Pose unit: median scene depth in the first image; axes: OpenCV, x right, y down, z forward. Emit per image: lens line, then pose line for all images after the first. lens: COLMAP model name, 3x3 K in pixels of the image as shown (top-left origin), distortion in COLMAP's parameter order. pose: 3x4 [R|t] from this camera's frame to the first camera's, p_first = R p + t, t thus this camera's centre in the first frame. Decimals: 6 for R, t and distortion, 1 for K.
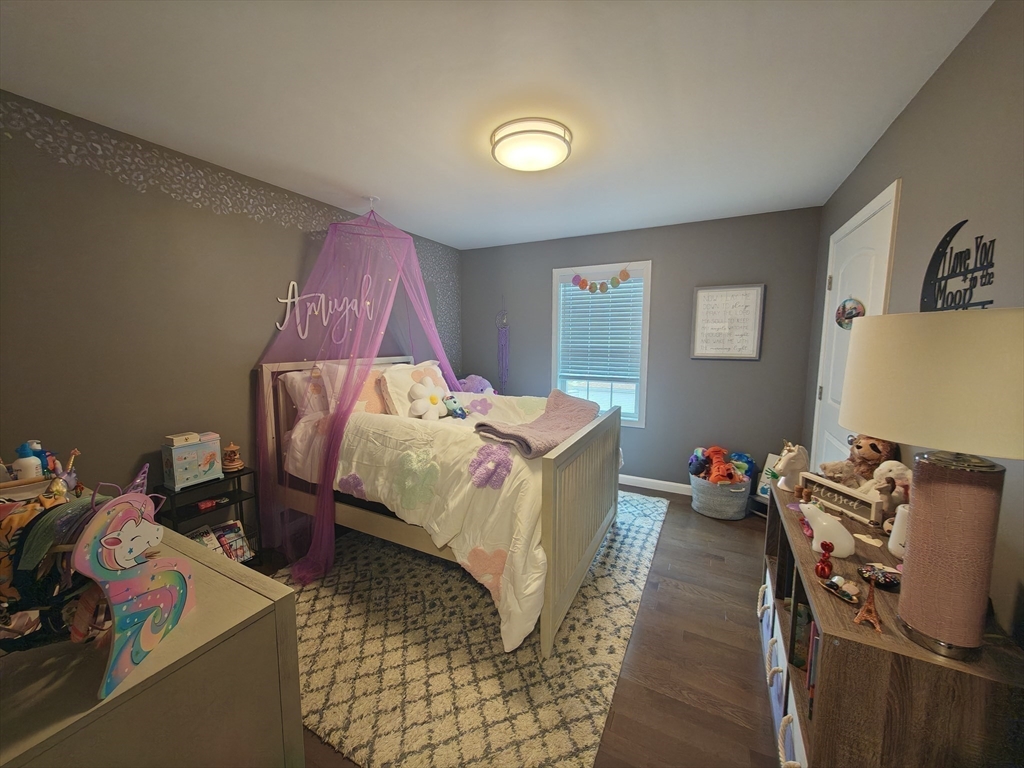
lens RADIAL K [[381.4, 0, 509.5], [0, 381.4, 380.9], [0, 0, 1]] dist [-0.001943, -0.000243]
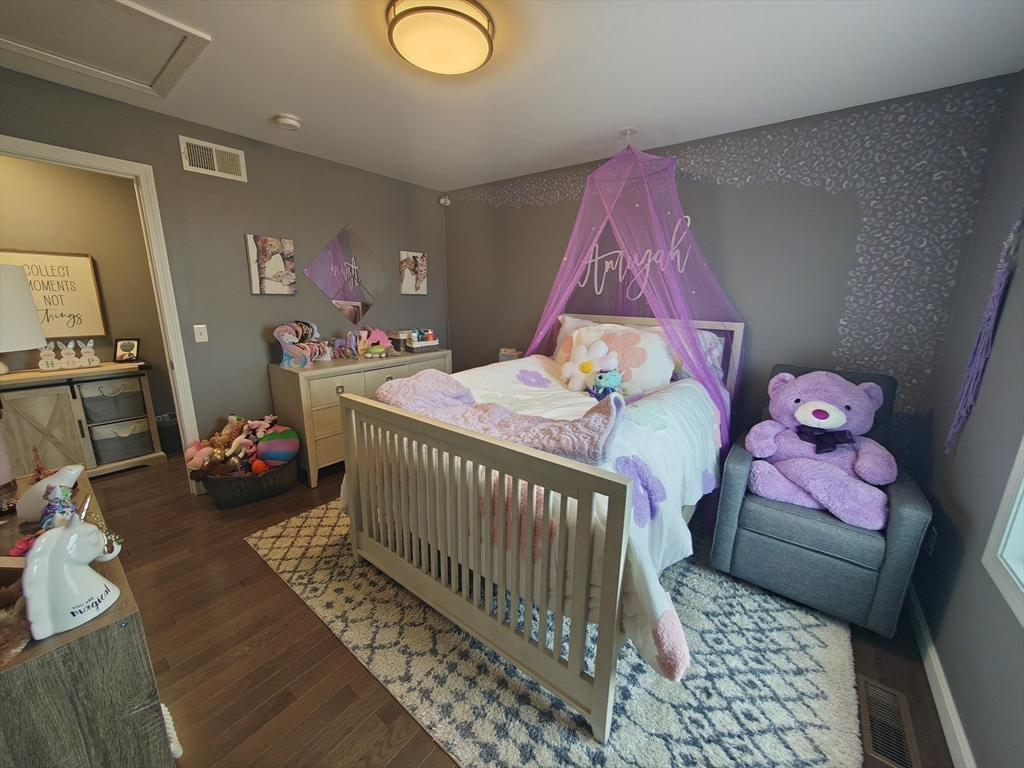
lens RADIAL K [[381.4, 0, 509.5], [0, 381.4, 380.9], [0, 0, 1]] dist [-0.001943, -0.000243]
pose [[-0.167649, 0.211337, -0.962928, 0.799414], [-0.128329, 0.963763, 0.233863, -0.118847], [0.977459, 0.162779, -0.134453, 1.170943]]
